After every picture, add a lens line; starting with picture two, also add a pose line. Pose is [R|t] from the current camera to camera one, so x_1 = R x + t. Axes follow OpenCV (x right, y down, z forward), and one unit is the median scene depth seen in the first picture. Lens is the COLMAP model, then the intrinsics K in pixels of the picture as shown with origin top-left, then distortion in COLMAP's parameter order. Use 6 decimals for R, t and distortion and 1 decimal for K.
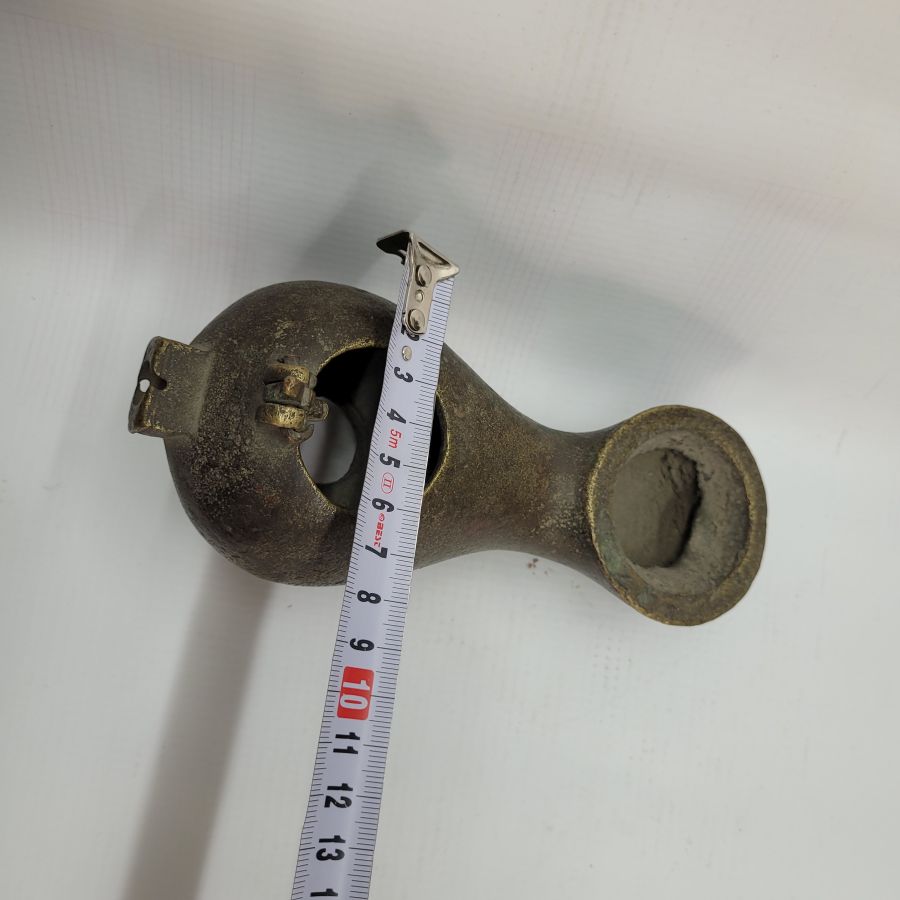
lens RADIAL K [[941.6, 0, 440.6], [0, 941.6, 448.6], [0, 0, 1]] dist [-0.005164, -0.009825]
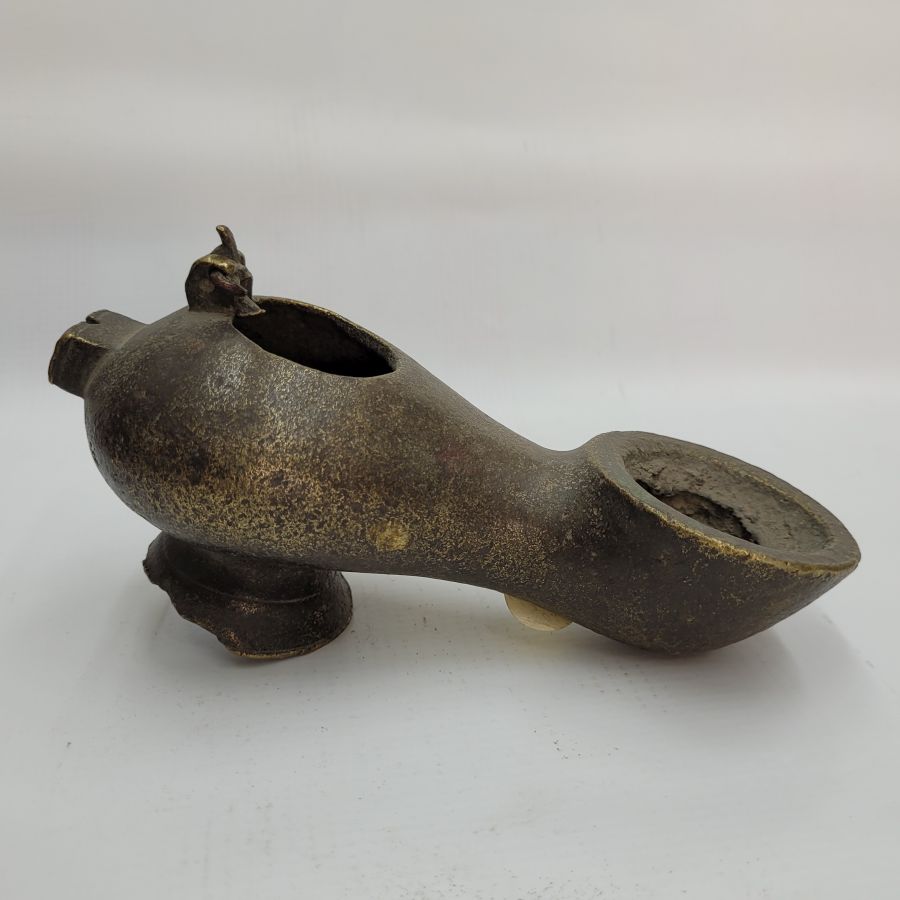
lens RADIAL K [[1068.6, 0, 450.0], [0, 1068.6, 450.0], [0, 0, 1]] dist [-0.005388, -0.018413]
pose [[0.987709, -0.150864, 0.040885, 0.000446], [0.107520, 0.465915, -0.878273, 0.783607], [0.113451, 0.871873, 0.476409, 0.494695]]
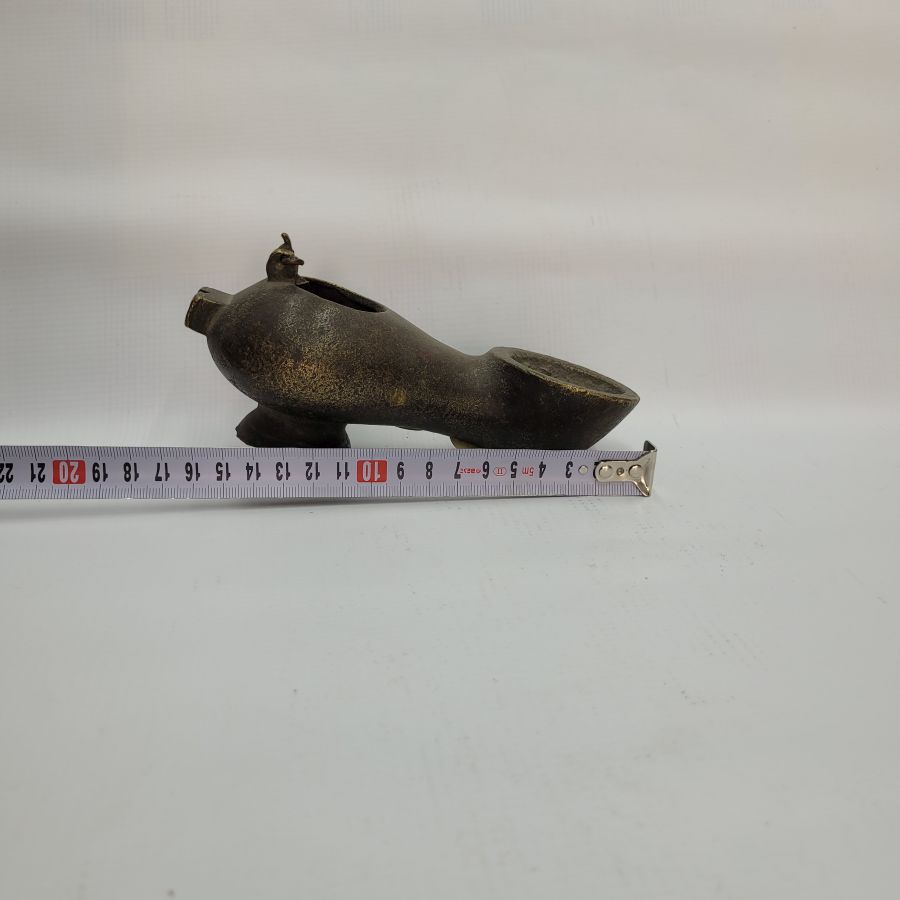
lens RADIAL K [[941.6, 0, 440.6], [0, 941.6, 448.6], [0, 0, 1]] dist [-0.005164, -0.009825]
pose [[0.948417, -0.215769, 0.232268, -0.273997], [0.304505, 0.416156, -0.856791, 1.247480], [0.088209, 0.883322, 0.460393, 0.404565]]
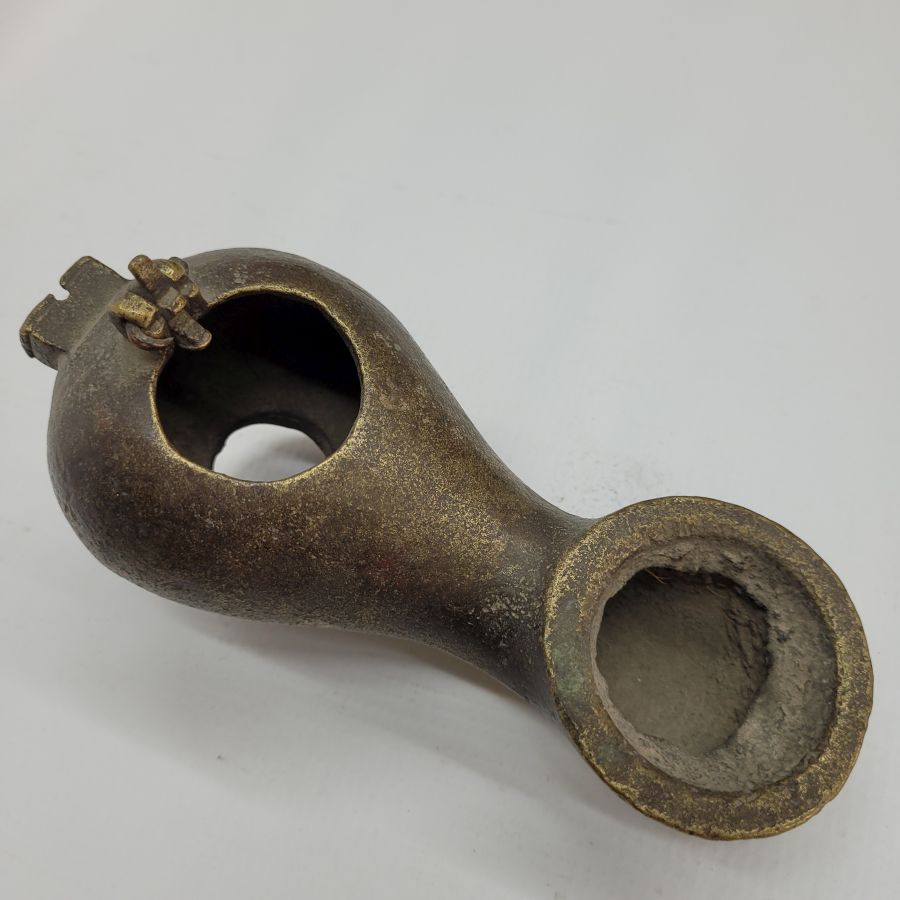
lens RADIAL K [[957.6, 0, 450.0], [0, 957.6, 450.0], [0, 0, 1]] dist [-0.009765, -0.003009]
pose [[0.916820, 0.139646, -0.374086, 0.306562], [-0.278898, 0.894405, -0.349650, 0.214160], [0.285757, 0.424898, 0.858956, 0.313021]]
